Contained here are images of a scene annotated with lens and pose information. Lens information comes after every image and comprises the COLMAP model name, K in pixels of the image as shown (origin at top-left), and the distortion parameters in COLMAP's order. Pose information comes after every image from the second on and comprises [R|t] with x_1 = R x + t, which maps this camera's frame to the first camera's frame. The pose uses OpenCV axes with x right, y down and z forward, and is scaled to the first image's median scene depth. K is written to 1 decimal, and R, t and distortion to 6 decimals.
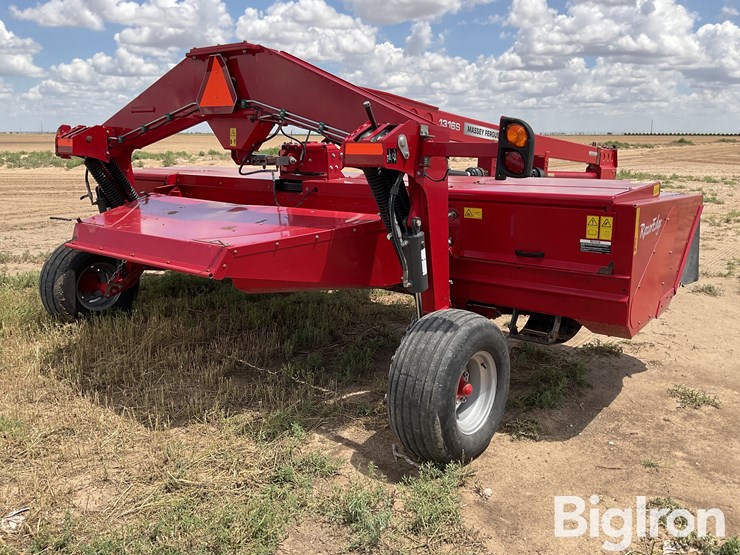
lens RADIAL K [[612.6, 0, 370.0], [0, 612.6, 277.5], [0, 0, 1]] dist [0.093787, -0.173323]
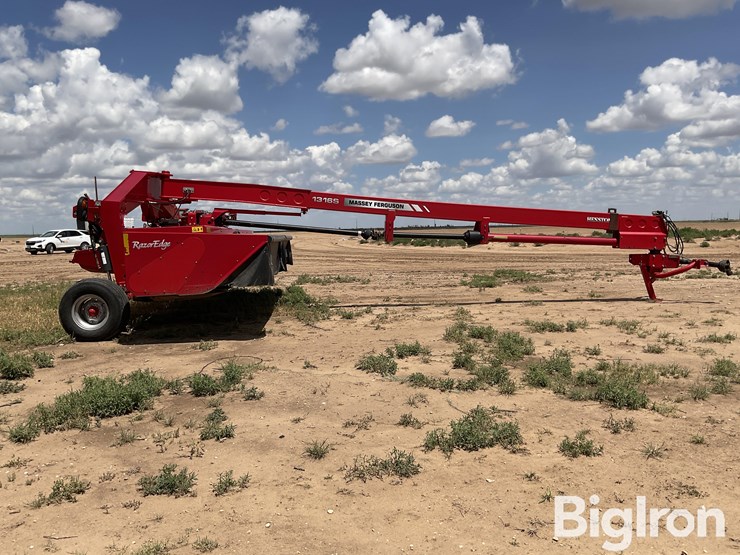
lens RADIAL K [[612.1, 0, 370.0], [0, 612.1, 277.5], [0, 0, 1]] dist [0.065960, -0.101478]
pose [[0.683444, 0.041081, -0.728846, 2.178506], [-0.143666, 0.986459, -0.079116, 0.075265], [0.715726, 0.158782, 0.680092, 0.128433]]
